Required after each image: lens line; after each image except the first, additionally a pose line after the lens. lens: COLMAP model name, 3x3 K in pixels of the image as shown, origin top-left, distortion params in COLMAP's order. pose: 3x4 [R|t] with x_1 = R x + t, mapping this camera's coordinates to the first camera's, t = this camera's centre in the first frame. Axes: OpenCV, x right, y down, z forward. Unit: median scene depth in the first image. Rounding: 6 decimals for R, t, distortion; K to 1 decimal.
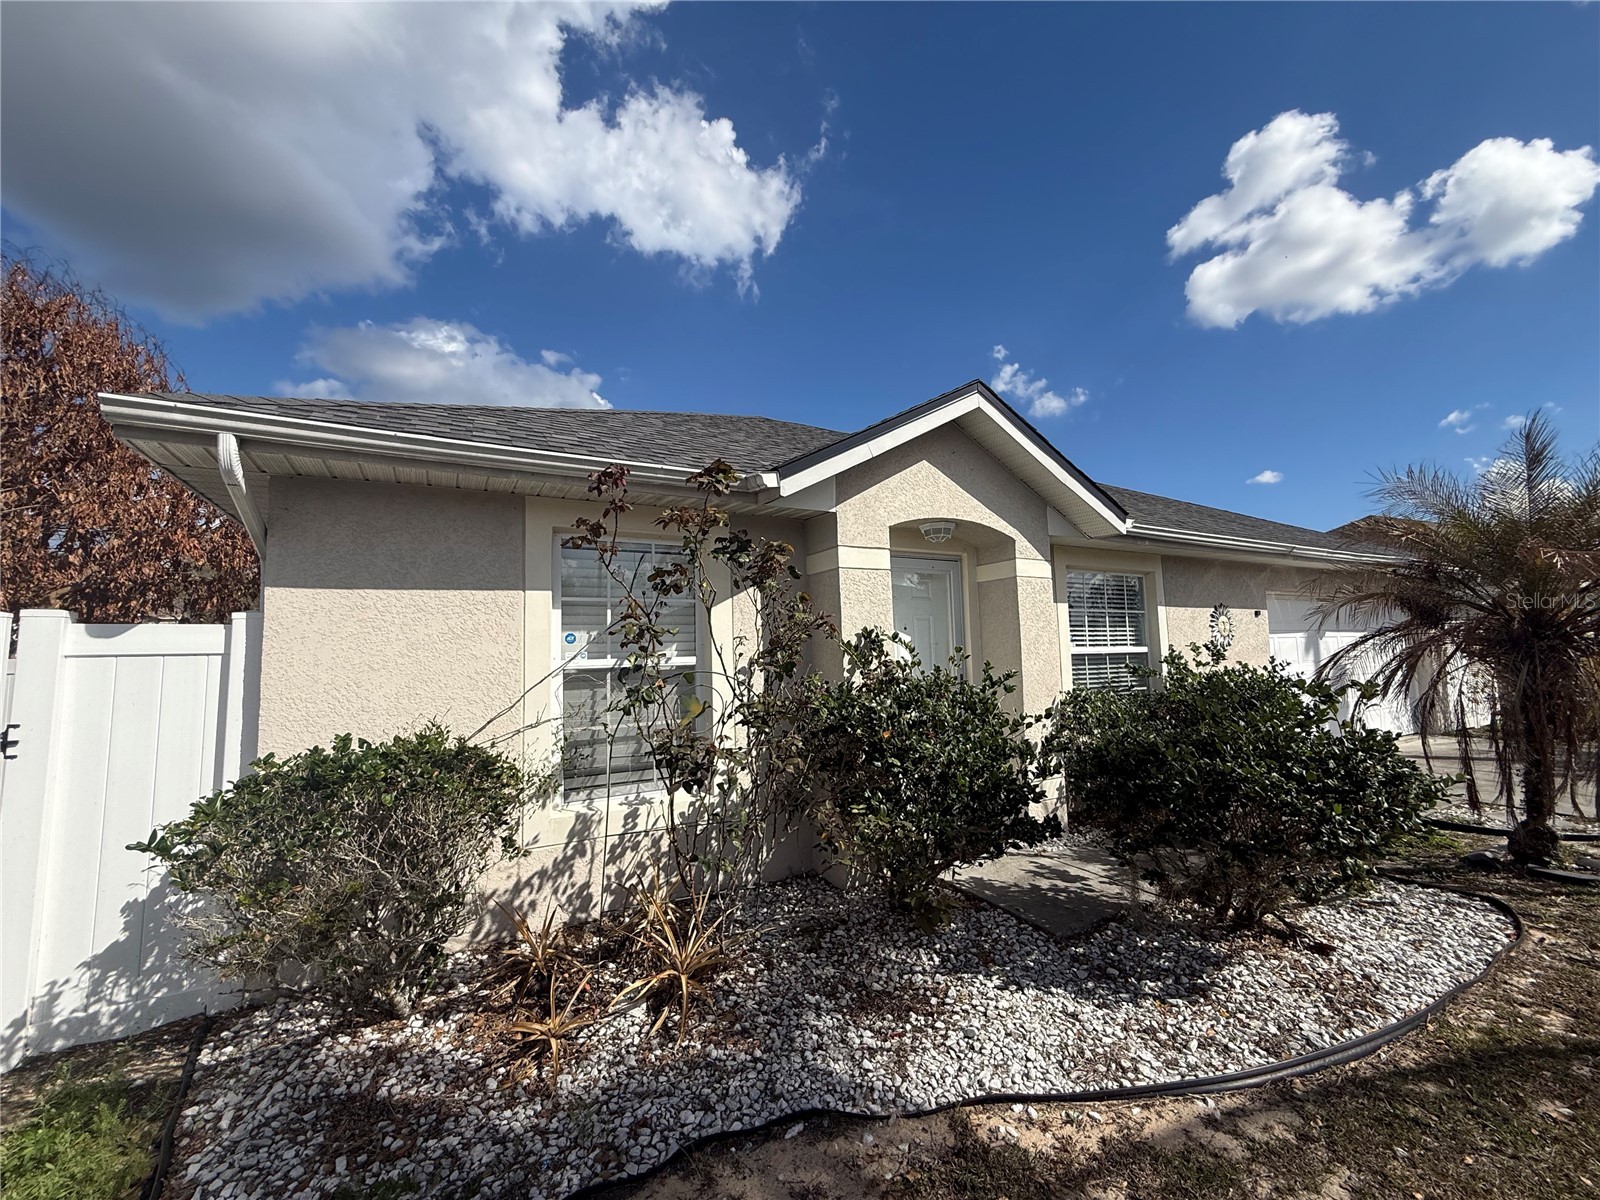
lens RADIAL K [[641.4, 0, 799.9], [0, 641.4, 604.4], [0, 0, 1]] dist [-0.000782, 0.000224]
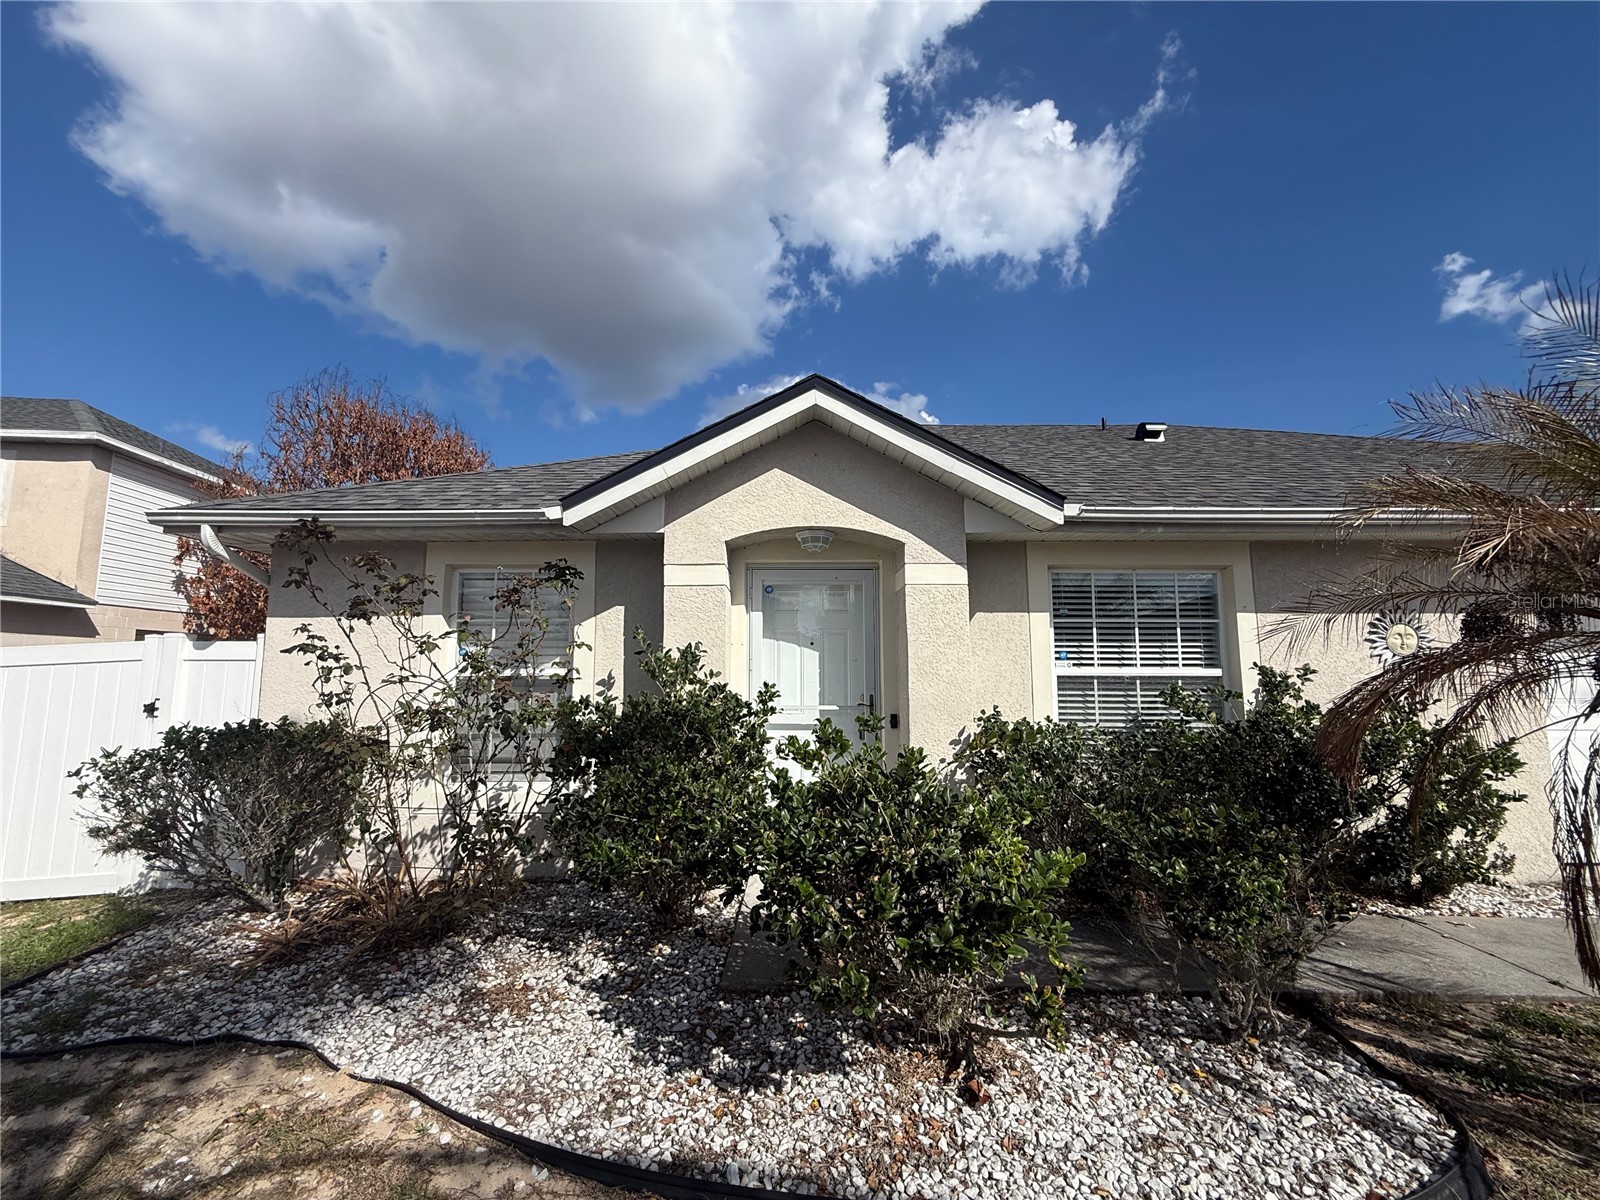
lens RADIAL K [[641.4, 0, 806.2], [0, 641.4, 604.7], [0, 0, 1]] dist [-0.000782, 0.000224]
pose [[0.870893, -0.027892, -0.490681, 0.533168], [0.019409, 0.999561, -0.022371, 0.000361], [0.491090, 0.009959, 0.871052, 0.145021]]
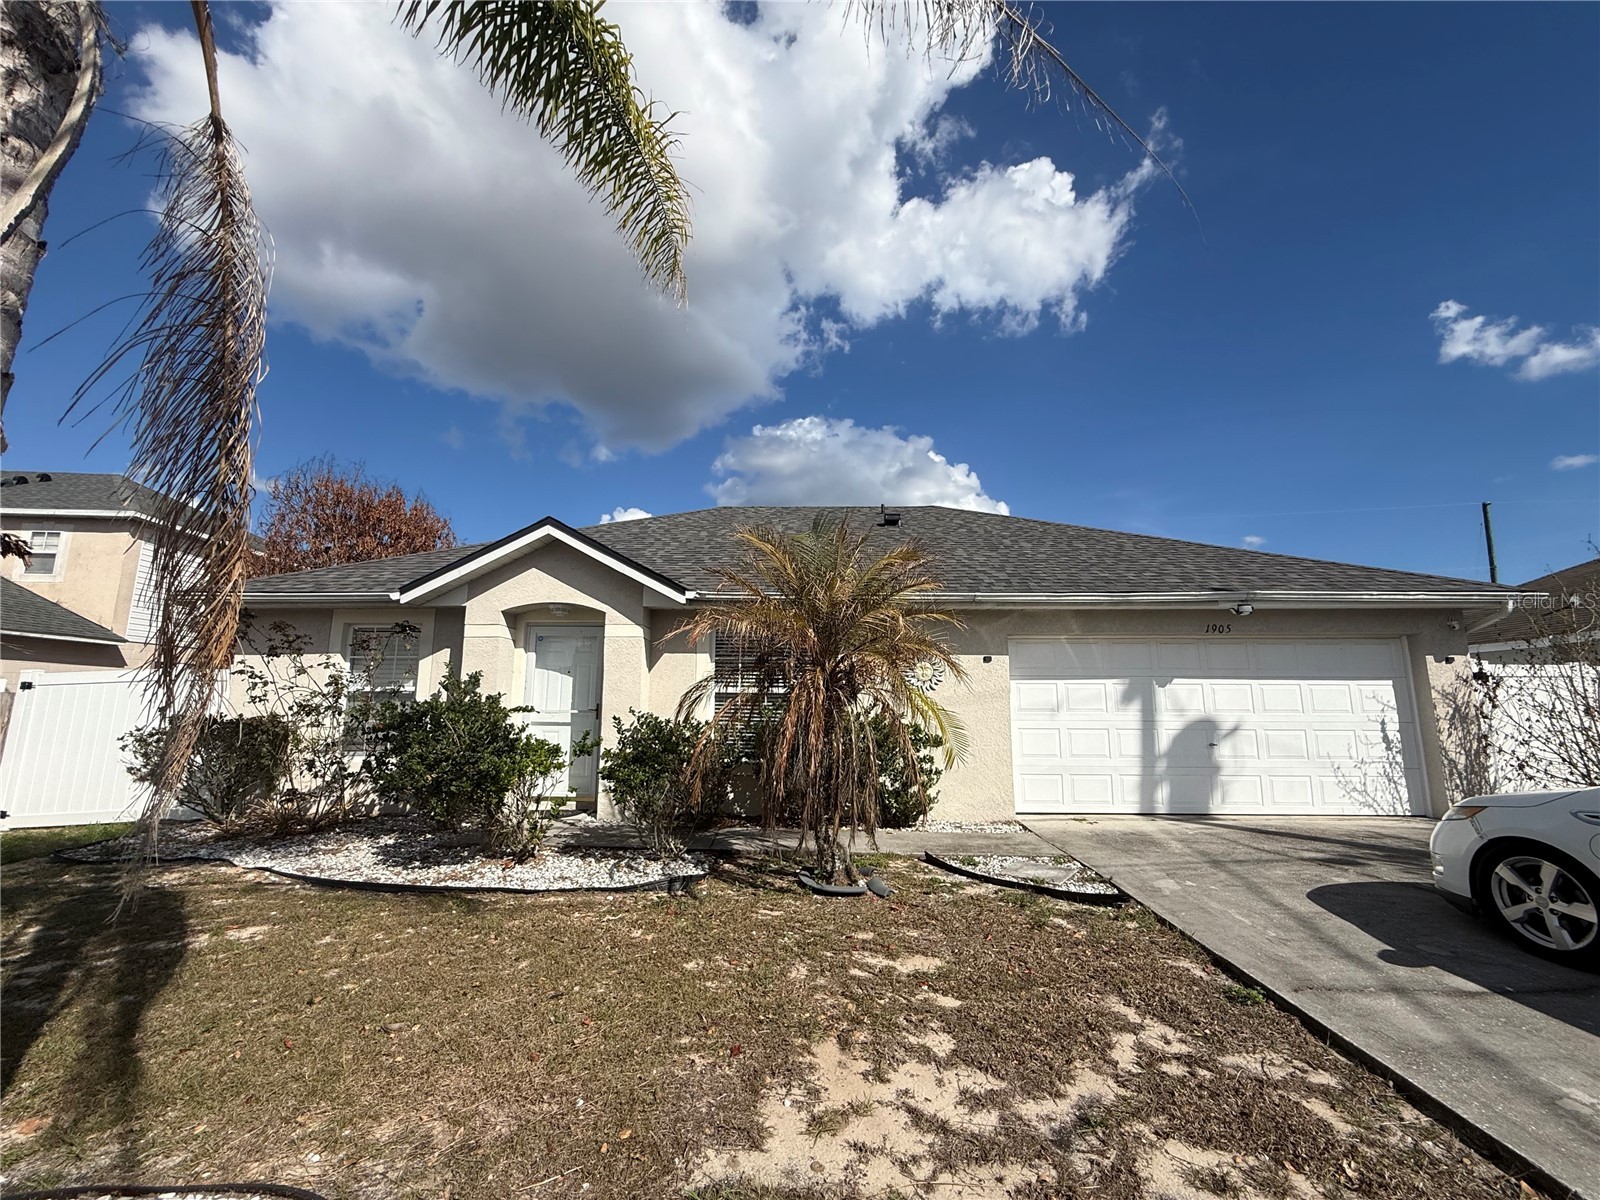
lens RADIAL K [[641.4, 0, 812.0], [0, 641.4, 599.2], [0, 0, 1]] dist [-0.000782, 0.000224]
pose [[0.858995, -0.053572, -0.509173, 1.238910], [0.012606, 0.996422, -0.083571, -0.002042], [0.511829, 0.065368, 0.856597, -0.019703]]
